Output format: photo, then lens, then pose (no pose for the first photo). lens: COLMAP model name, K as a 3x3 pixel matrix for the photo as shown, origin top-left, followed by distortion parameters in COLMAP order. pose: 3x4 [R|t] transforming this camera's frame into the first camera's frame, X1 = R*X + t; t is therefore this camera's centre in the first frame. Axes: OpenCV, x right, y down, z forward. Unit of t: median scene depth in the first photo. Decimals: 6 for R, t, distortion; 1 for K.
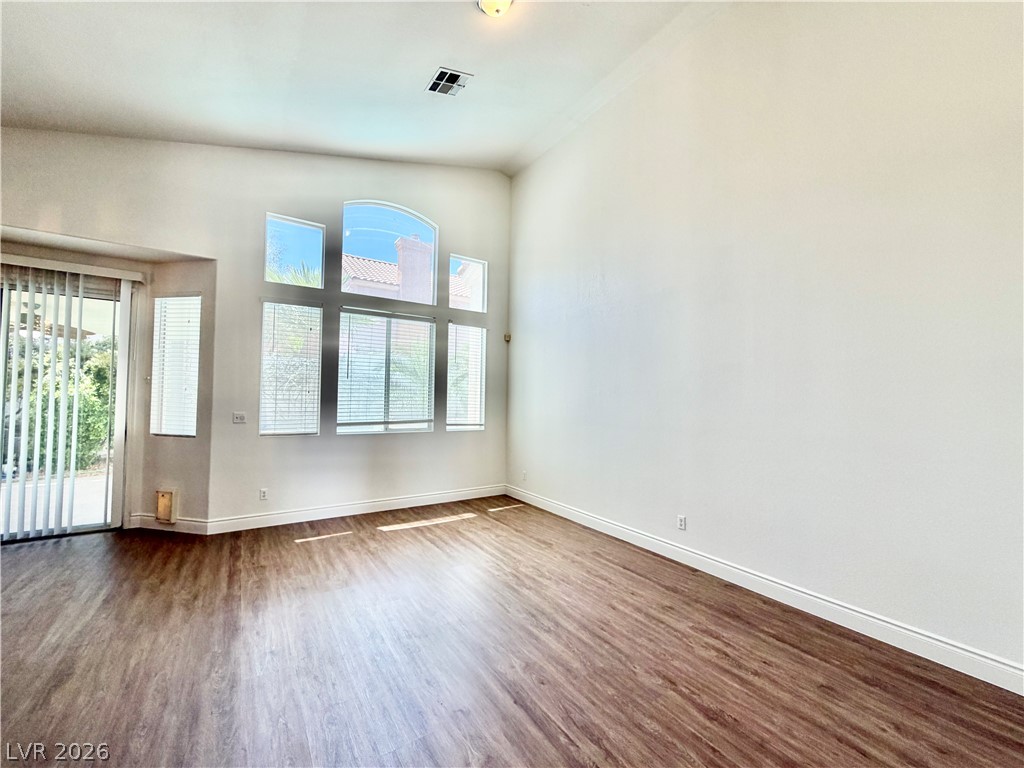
lens RADIAL K [[409.2, 0, 508.9], [0, 409.2, 383.5], [0, 0, 1]] dist [-0.000547, -0.000370]
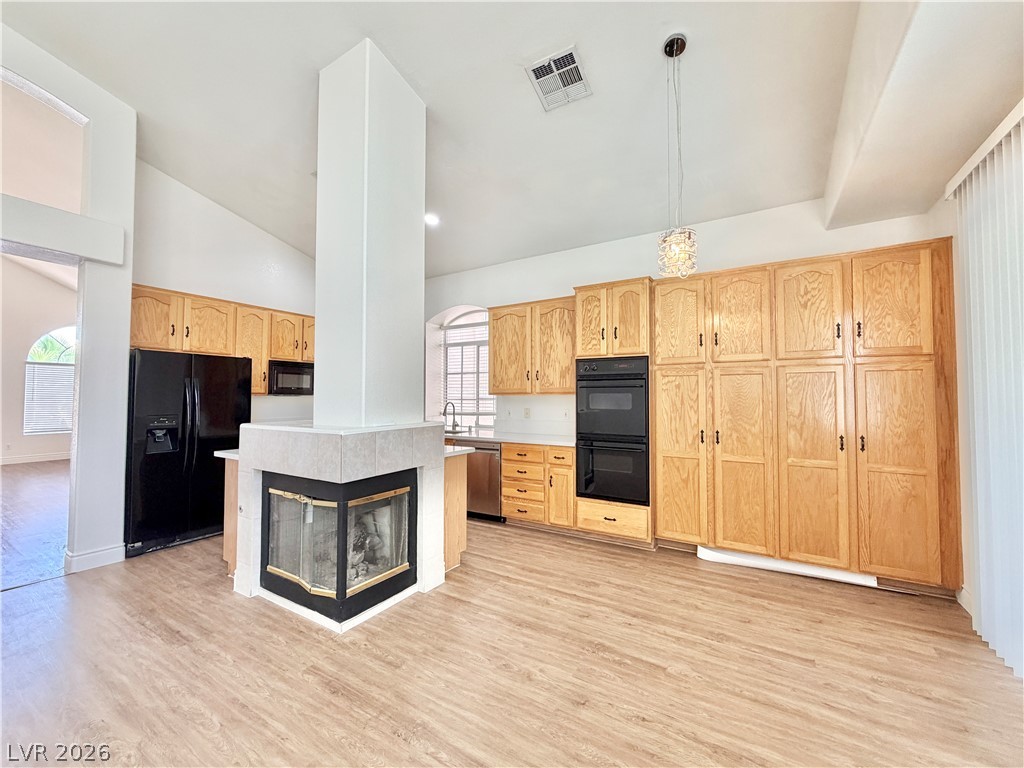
lens RADIAL K [[409.8, 0, 508.3], [0, 409.8, 385.3], [0, 0, 1]] dist [0.000512, 0.000096]
pose [[-0.905779, -0.032614, -0.422493, -0.469410], [-0.003584, 0.997588, -0.069323, 0.039185], [0.423735, -0.061277, -0.903711, 0.940954]]
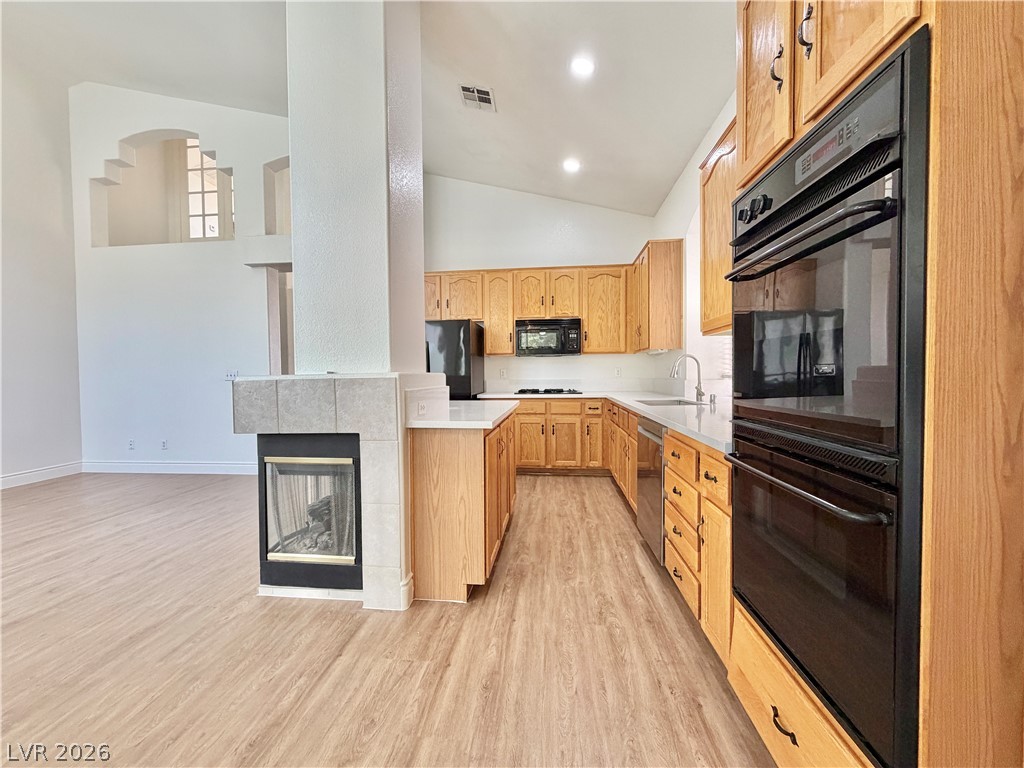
lens RADIAL K [[409.2, 0, 508.9], [0, 409.2, 383.5], [0, 0, 1]] dist [-0.000547, -0.000370]
pose [[-0.770787, -0.024230, 0.636632, -1.045942], [-0.024233, 0.999668, 0.008707, 0.058229], [-0.636632, -0.008716, -0.771118, 0.539144]]
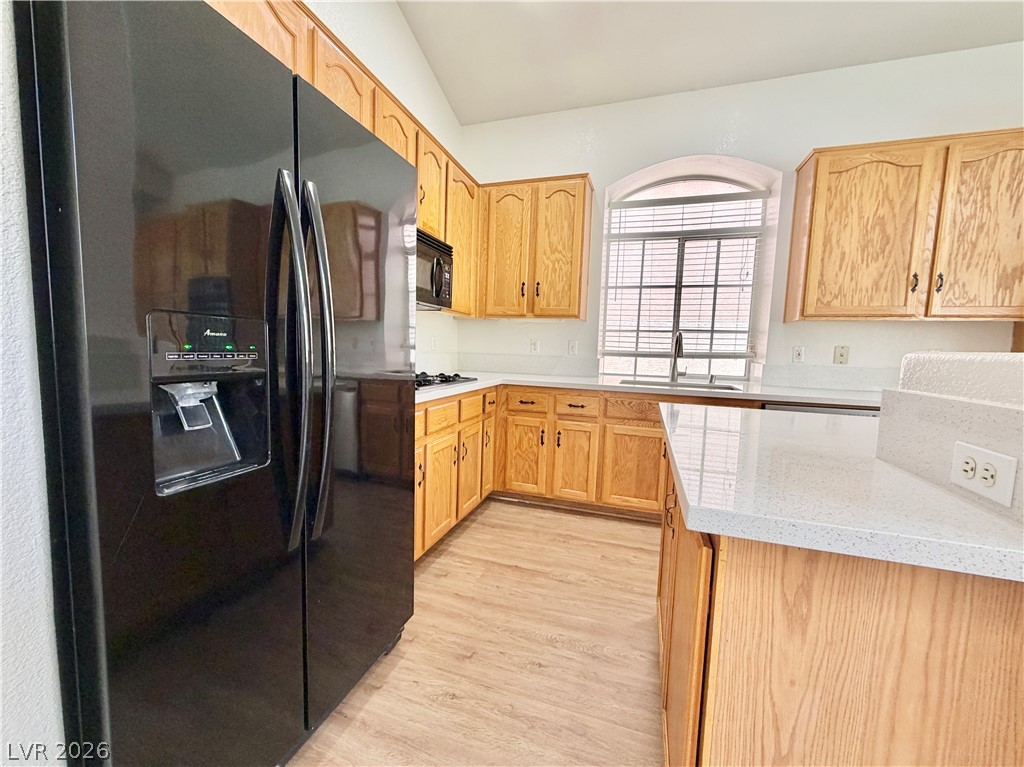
lens RADIAL K [[409.8, 0, 508.3], [0, 409.8, 384.8], [0, 0, 1]] dist [0.000512, 0.000096]
pose [[-0.782629, 0.015290, -0.622301, -0.183893], [-0.024323, 0.998184, 0.055115, 0.061429], [0.622014, 0.058271, -0.780835, 0.128056]]
